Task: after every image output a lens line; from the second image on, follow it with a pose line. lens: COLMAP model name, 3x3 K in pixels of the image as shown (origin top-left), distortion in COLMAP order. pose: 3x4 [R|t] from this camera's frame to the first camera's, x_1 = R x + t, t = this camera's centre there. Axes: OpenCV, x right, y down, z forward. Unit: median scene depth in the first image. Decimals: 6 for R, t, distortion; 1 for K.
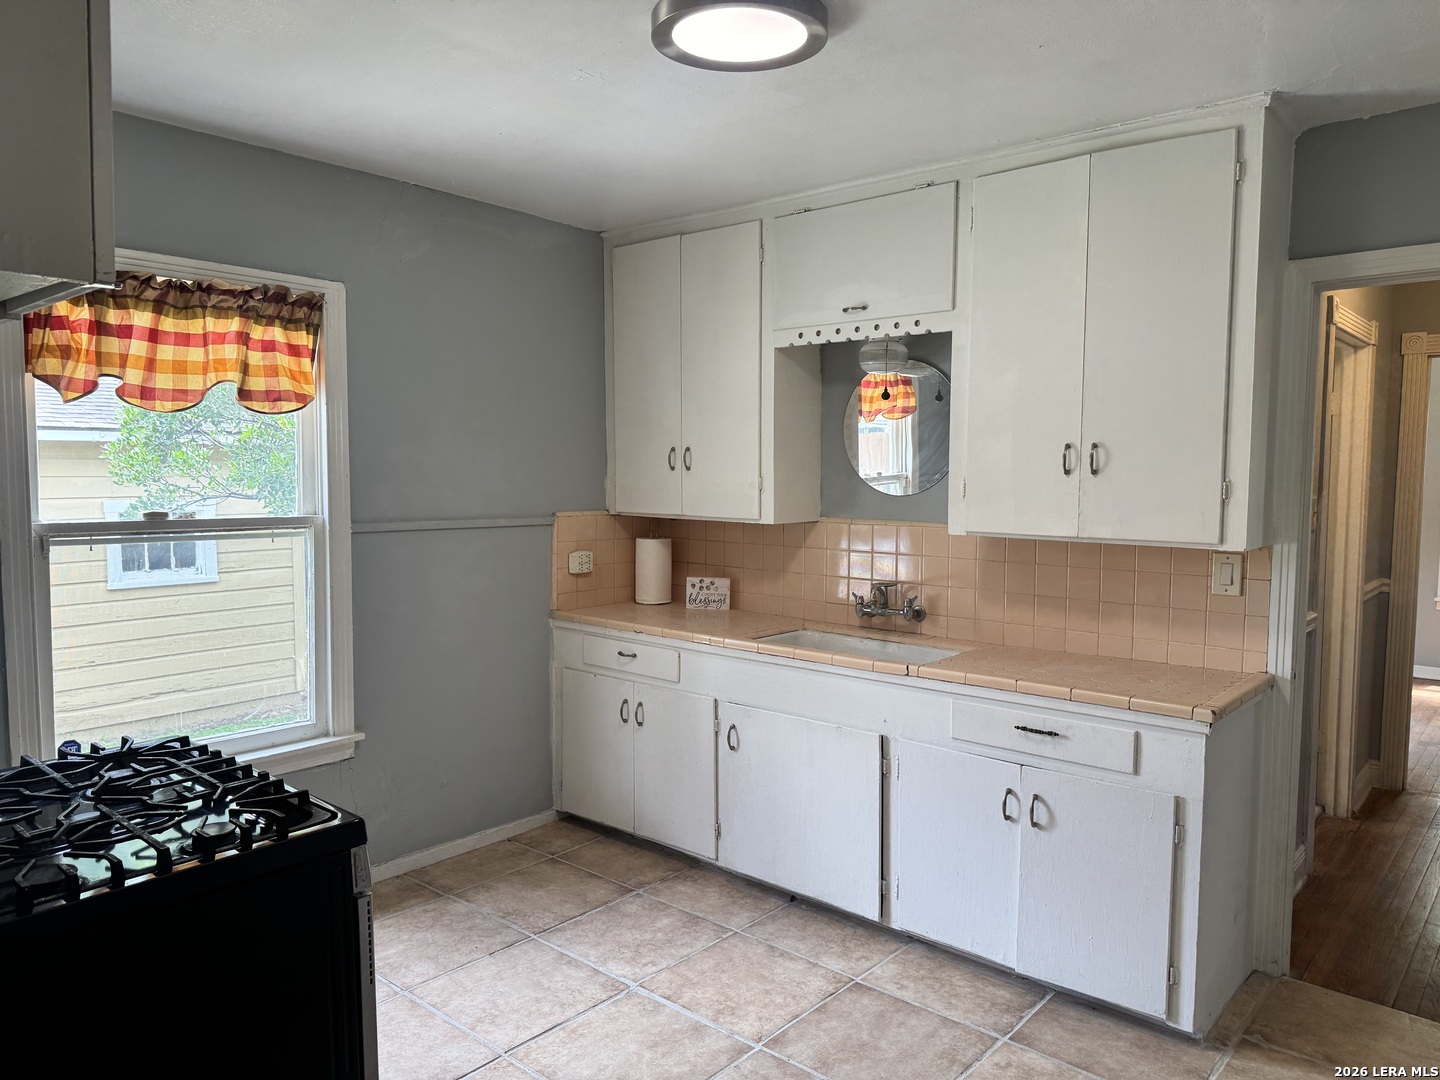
lens RADIAL K [[1016.5, 0, 715.9], [0, 1016.5, 526.8], [0, 0, 1]] dist [0.073361, -0.055869]
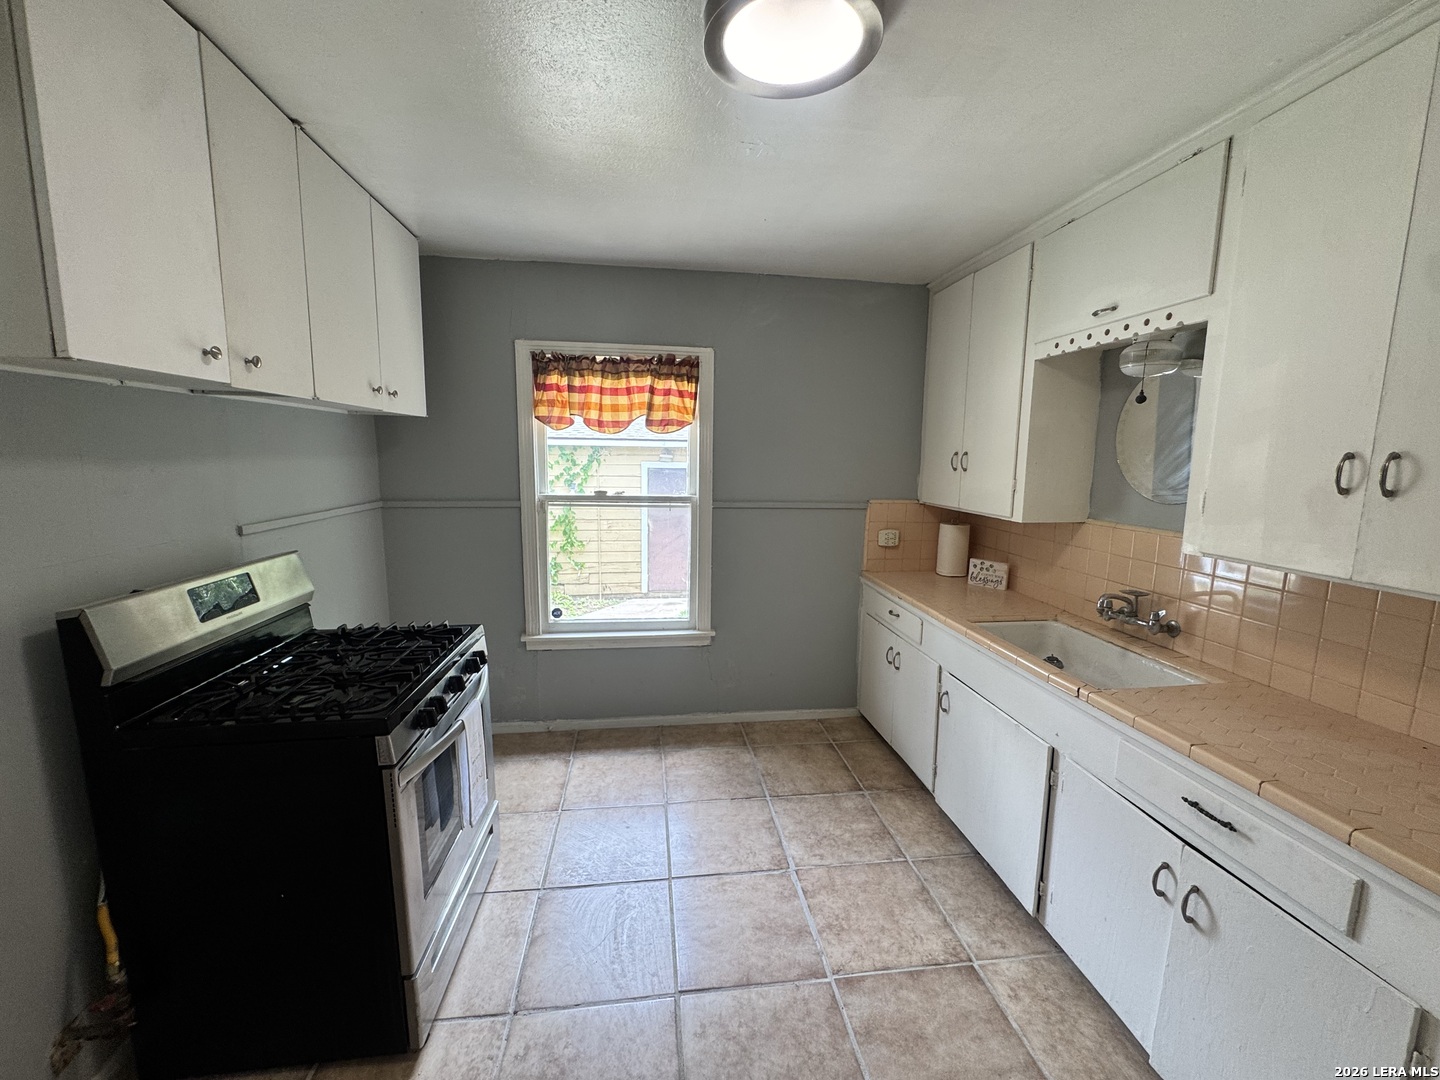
lens RADIAL K [[576.0, 0, 718.0], [0, 576.0, 533.9], [0, 0, 1]] dist [0.003016, -0.001242]
pose [[0.750025, 0.094326, -0.654649, 0.254476], [-0.049293, 0.994997, 0.086892, -0.033382], [0.659570, -0.032901, 0.750923, 0.352158]]
